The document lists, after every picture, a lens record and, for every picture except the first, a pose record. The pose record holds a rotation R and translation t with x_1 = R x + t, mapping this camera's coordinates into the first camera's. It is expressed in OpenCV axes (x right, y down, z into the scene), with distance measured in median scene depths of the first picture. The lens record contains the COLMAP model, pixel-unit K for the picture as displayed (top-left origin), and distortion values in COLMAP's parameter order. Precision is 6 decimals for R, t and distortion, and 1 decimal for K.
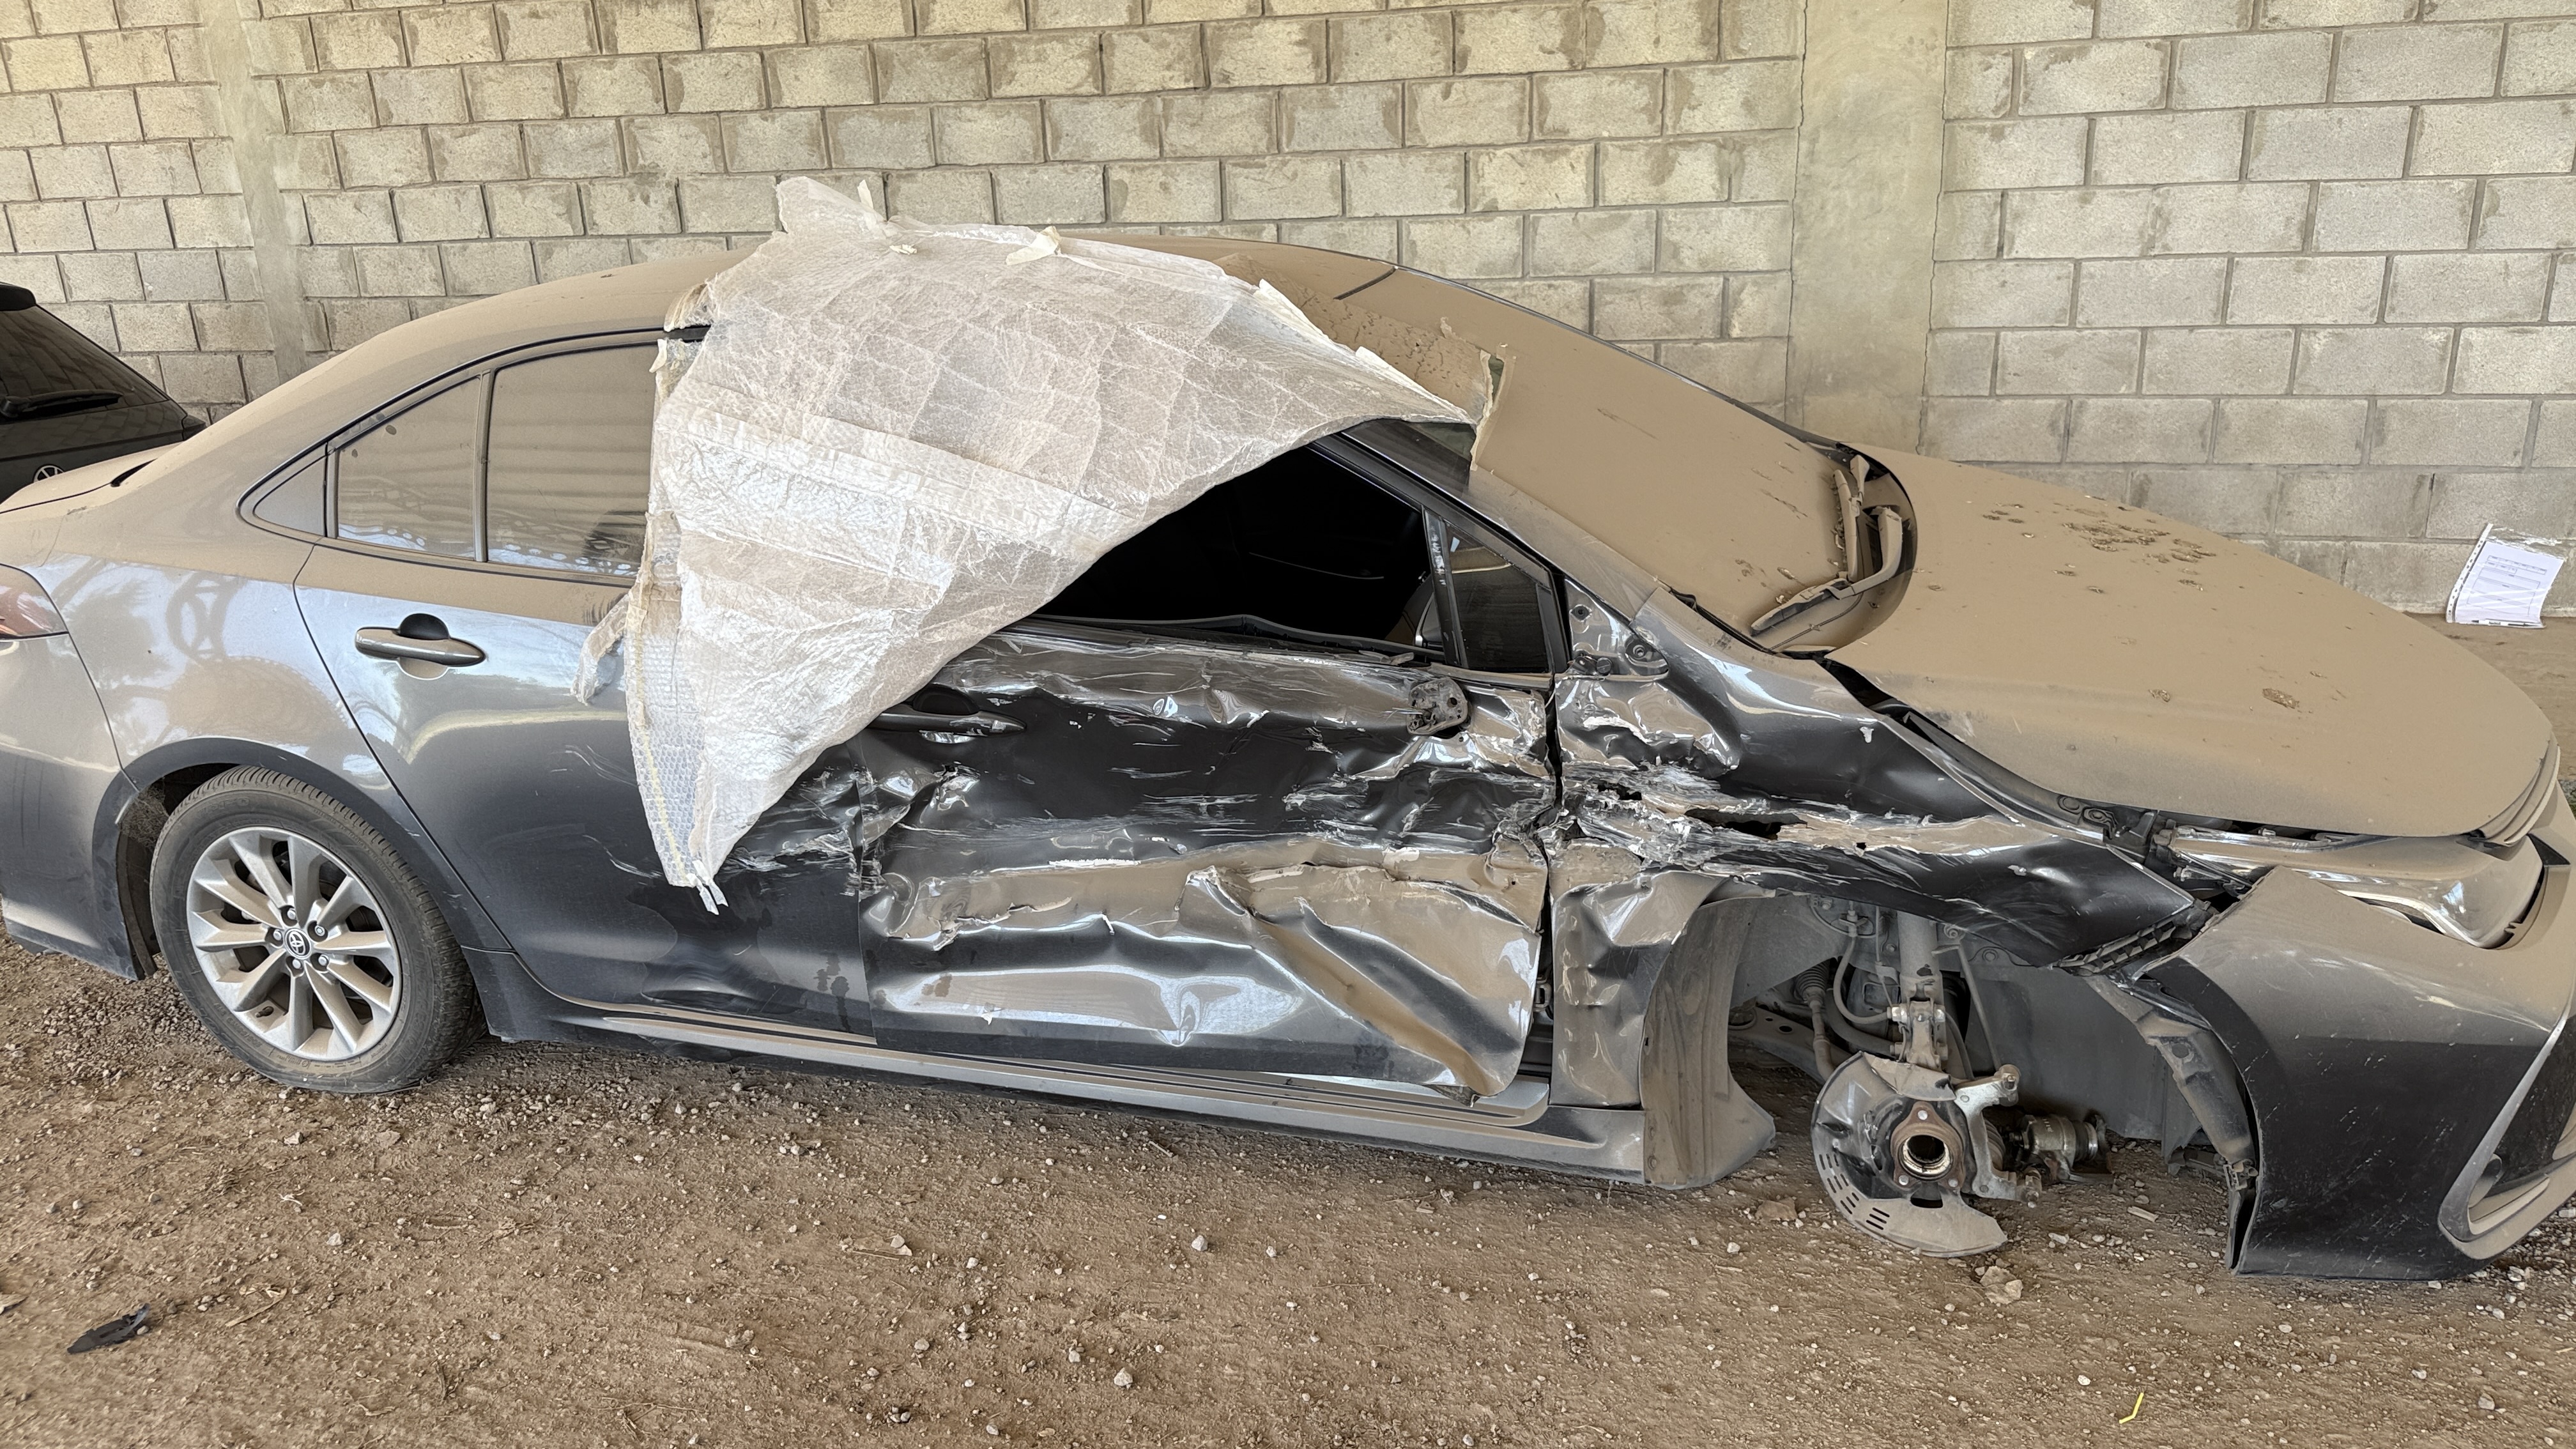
lens RADIAL K [[1826.5, 0, 1284.9], [0, 1826.5, 723.8], [0, 0, 1]] dist [0.065672, -0.077562]
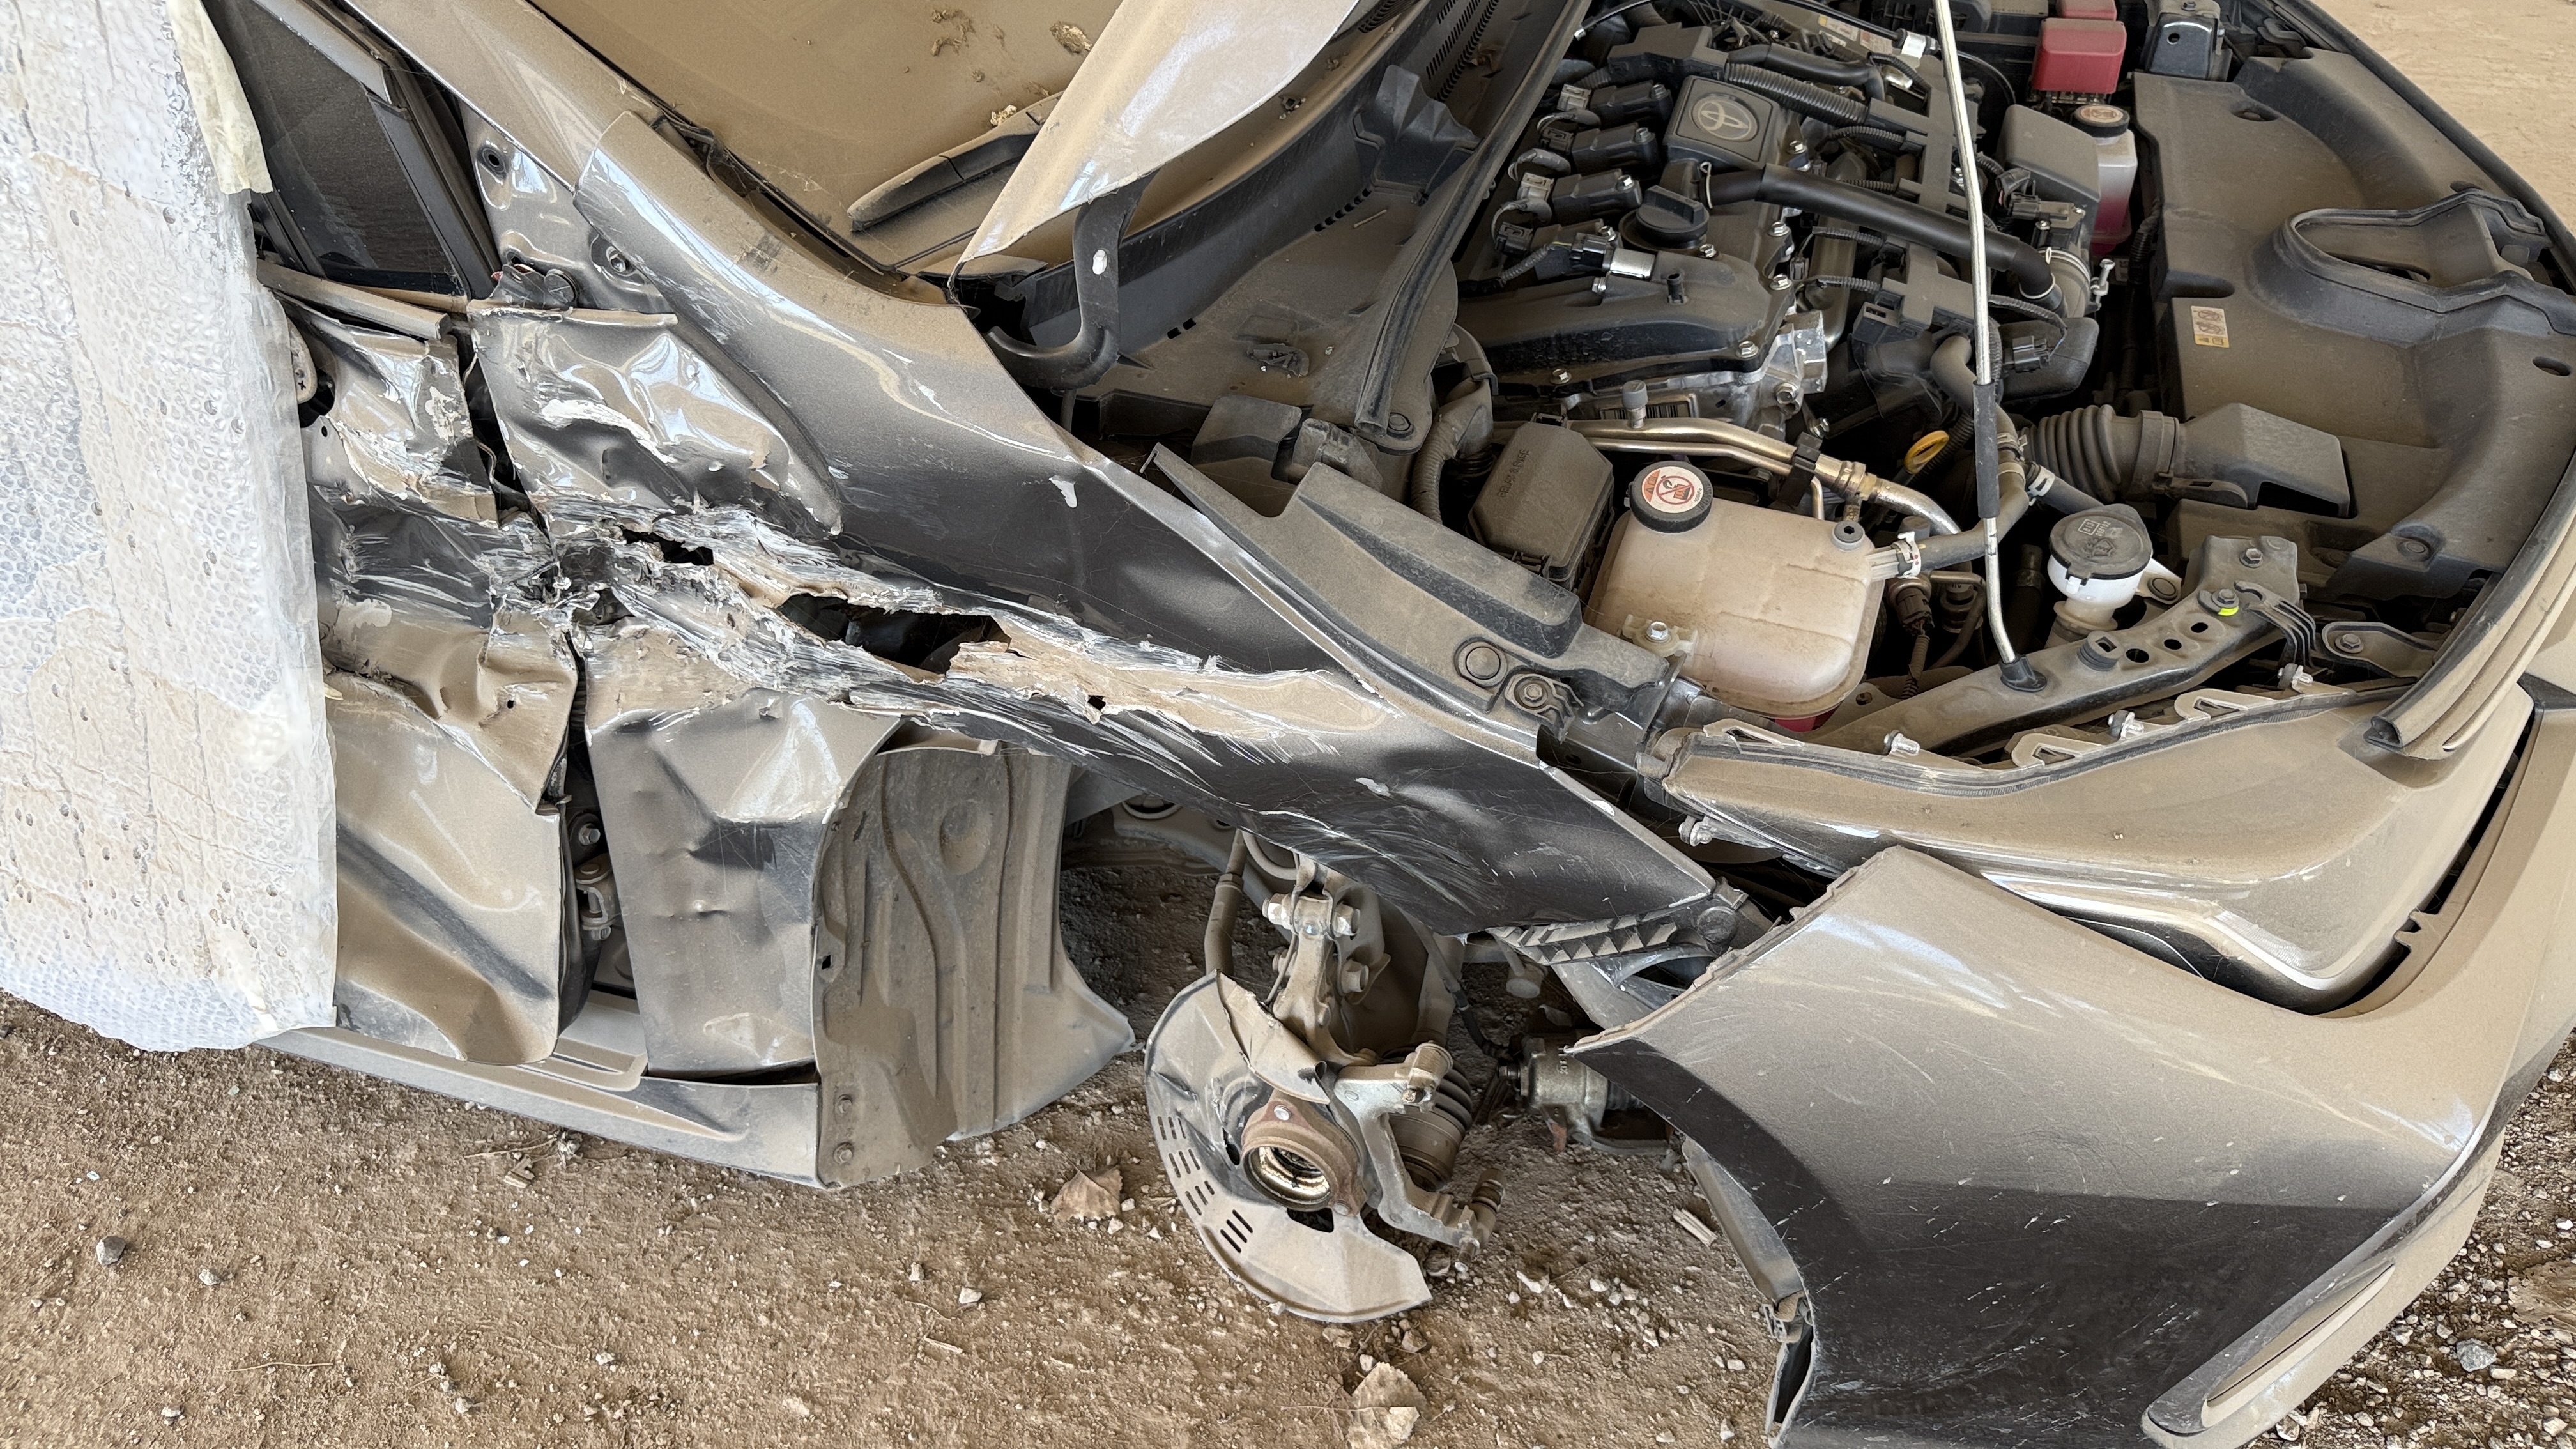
lens RADIAL K [[1826.5, 0, 1275.5], [0, 1826.5, 752.5], [0, 0, 1]] dist [0.065672, -0.077562]
pose [[0.999927, 0.003726, -0.011491, 0.353364], [0.000974, 0.923267, 0.384158, -0.099676], [0.012041, -0.384141, 0.923196, 0.540452]]
